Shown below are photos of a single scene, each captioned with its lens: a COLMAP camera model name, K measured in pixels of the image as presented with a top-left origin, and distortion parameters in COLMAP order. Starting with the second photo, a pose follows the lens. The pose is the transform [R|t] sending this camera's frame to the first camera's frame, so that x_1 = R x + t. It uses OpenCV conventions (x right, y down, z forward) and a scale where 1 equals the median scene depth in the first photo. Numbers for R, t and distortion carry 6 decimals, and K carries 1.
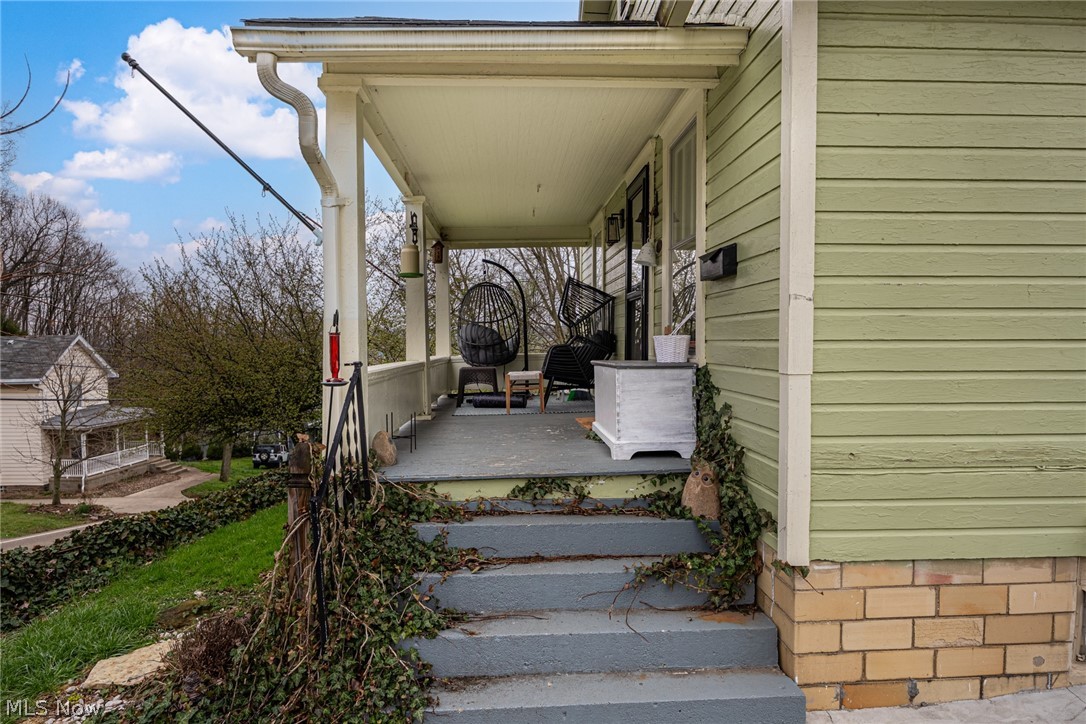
lens RADIAL K [[618.6, 0, 543.0], [0, 618.6, 362.0], [0, 0, 1]] dist [-0.002788, -0.000275]
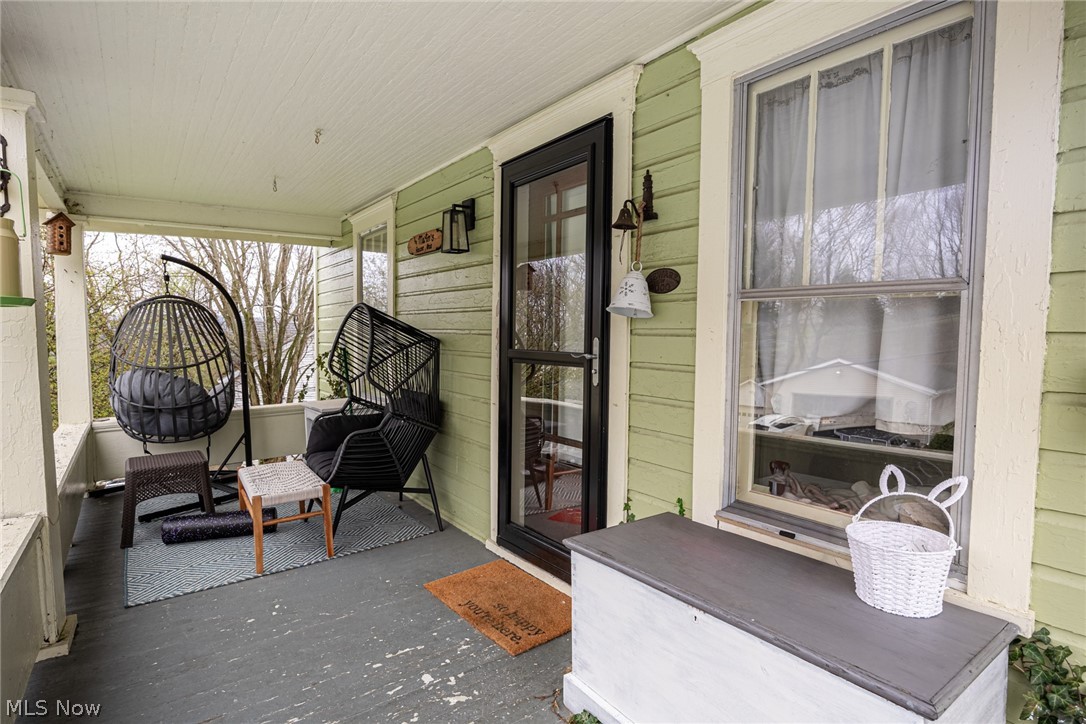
lens RADIAL K [[552.2, 0, 542.2], [0, 552.2, 374.1], [0, 0, 1]] dist [-0.013577, 0.000277]
pose [[0.841608, -0.015950, 0.539854, -0.079870], [-0.000541, 0.999538, 0.030376, -0.073436], [-0.540089, -0.025857, 0.841210, 0.390398]]
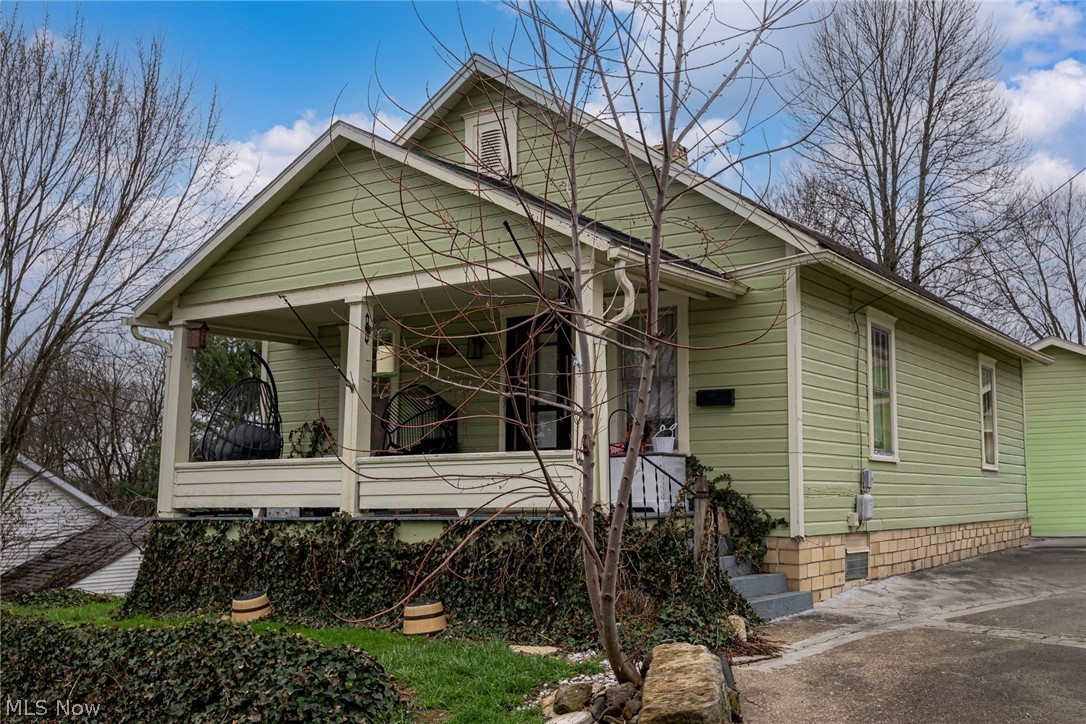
lens RADIAL K [[1119.5, 0, 543.0], [0, 1119.5, 362.0], [0, 0, 1]] dist [0.001025, 0.000193]
pose [[0.605816, 0.090390, 0.790454, -1.066491], [0.028604, 0.990408, -0.135178, 0.067747], [-0.795091, 0.104503, 0.597419, -0.231632]]
